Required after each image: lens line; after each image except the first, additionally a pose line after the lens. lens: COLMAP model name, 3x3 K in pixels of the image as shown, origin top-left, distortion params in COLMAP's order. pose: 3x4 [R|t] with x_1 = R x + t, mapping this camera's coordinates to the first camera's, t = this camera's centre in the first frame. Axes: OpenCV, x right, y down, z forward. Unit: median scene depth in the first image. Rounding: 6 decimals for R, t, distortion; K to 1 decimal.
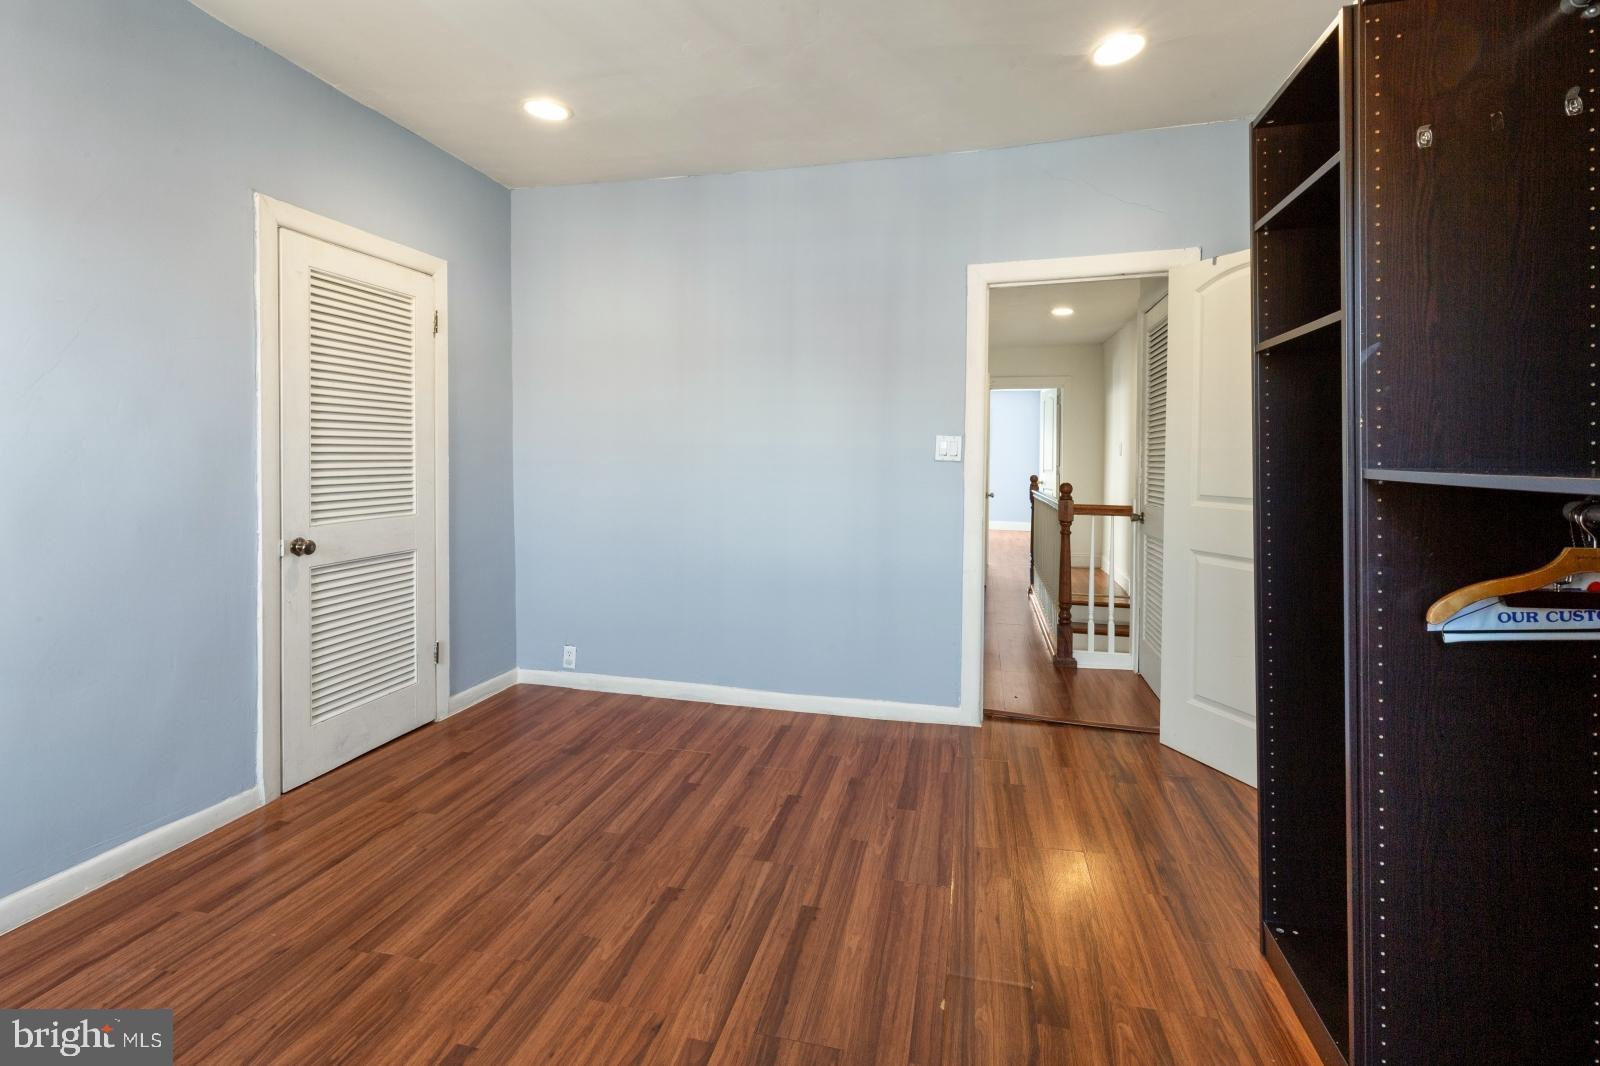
lens RADIAL K [[758.5, 0, 793.9], [0, 758.5, 472.7], [0, 0, 1]] dist [0.002681, 0.000262]
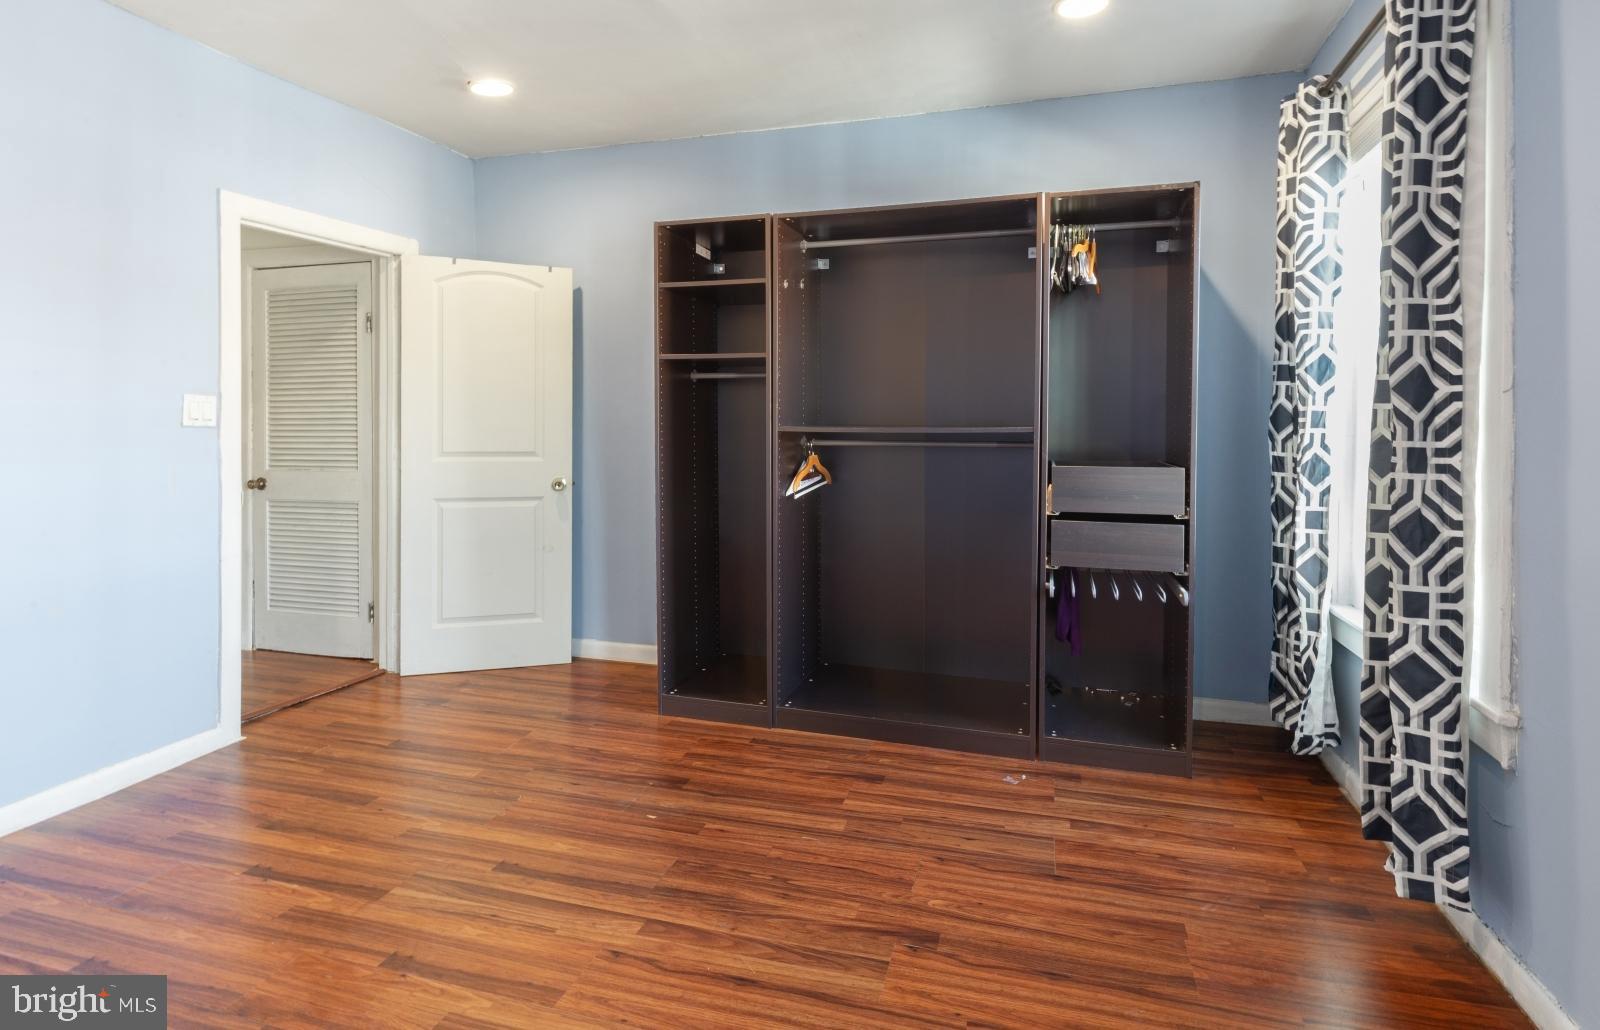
lens RADIAL K [[781.1, 0, 826.1], [0, 781.1, 443.7], [0, 0, 1]] dist [-0.002171, -0.000438]
pose [[0.026306, -0.034682, 0.999052, -0.804192], [0.020913, 0.999198, 0.034136, -0.015627], [-0.999435, 0.019996, 0.027010, 0.421809]]
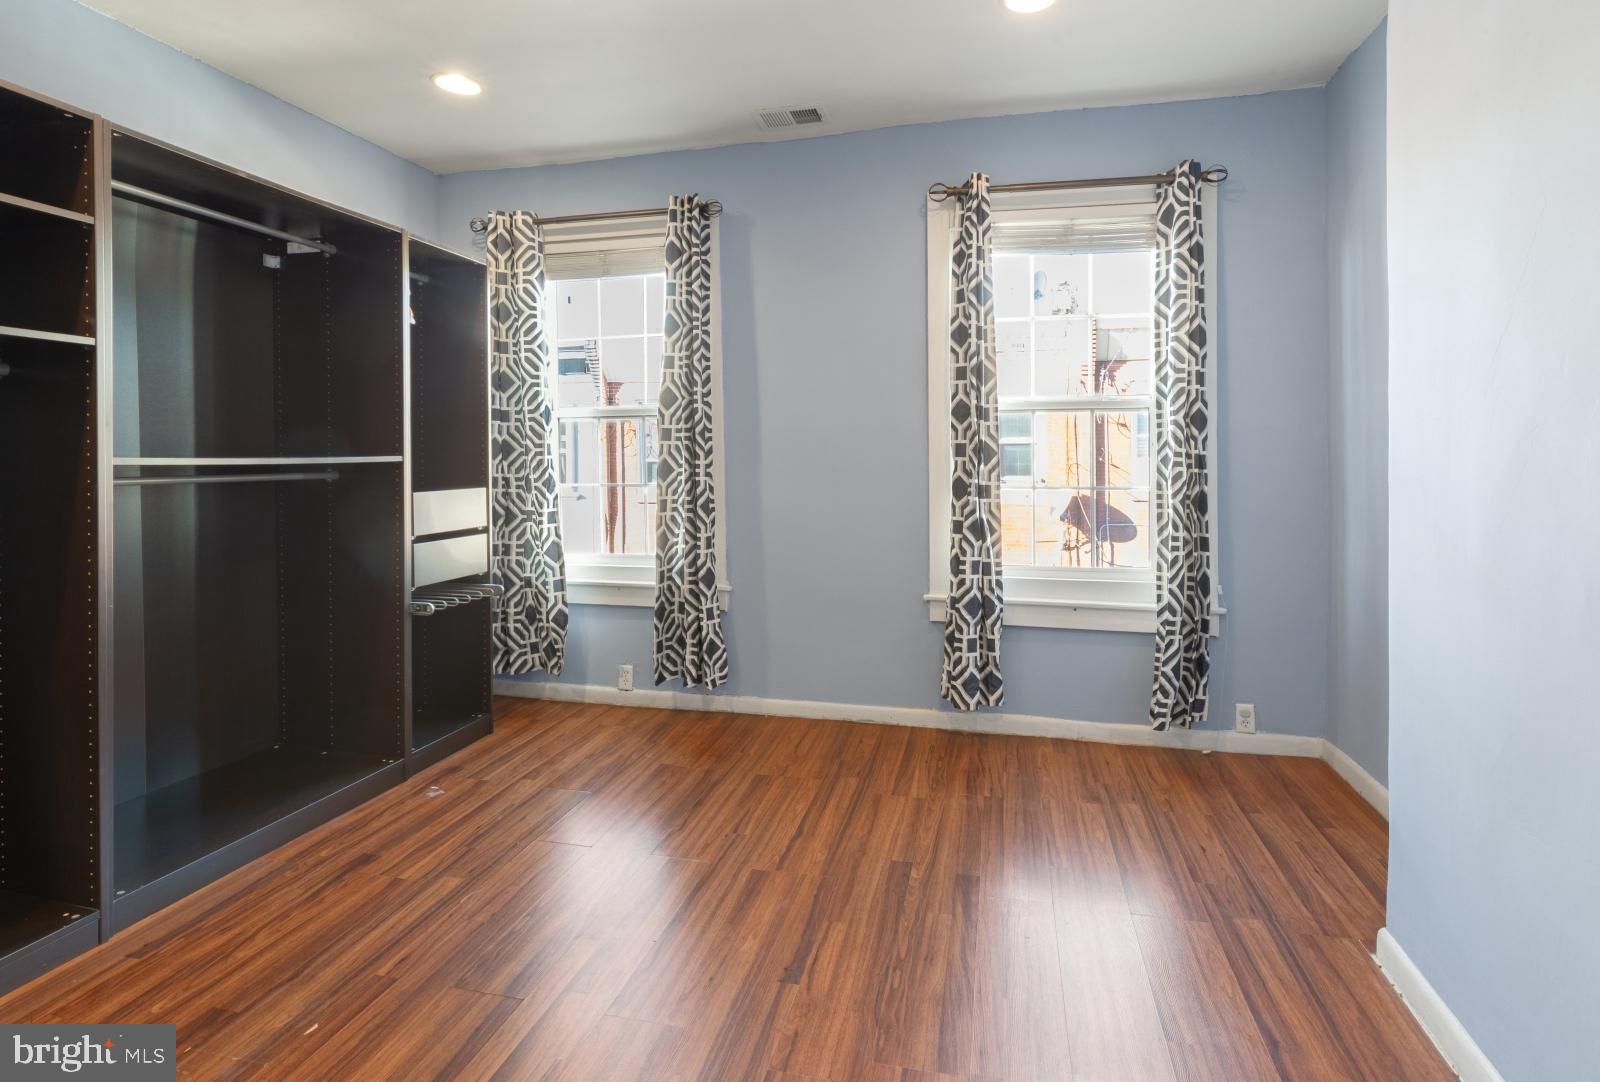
lens RADIAL K [[799.3, 0, 807.1], [0, 799.3, 484.6], [0, 0, 1]] dist [-0.003219, -0.000477]
pose [[-0.999958, -0.006145, -0.006779, -0.274980], [-0.006570, 0.997895, 0.064513, -0.033298], [0.006368, 0.064555, -0.997894, 1.316220]]
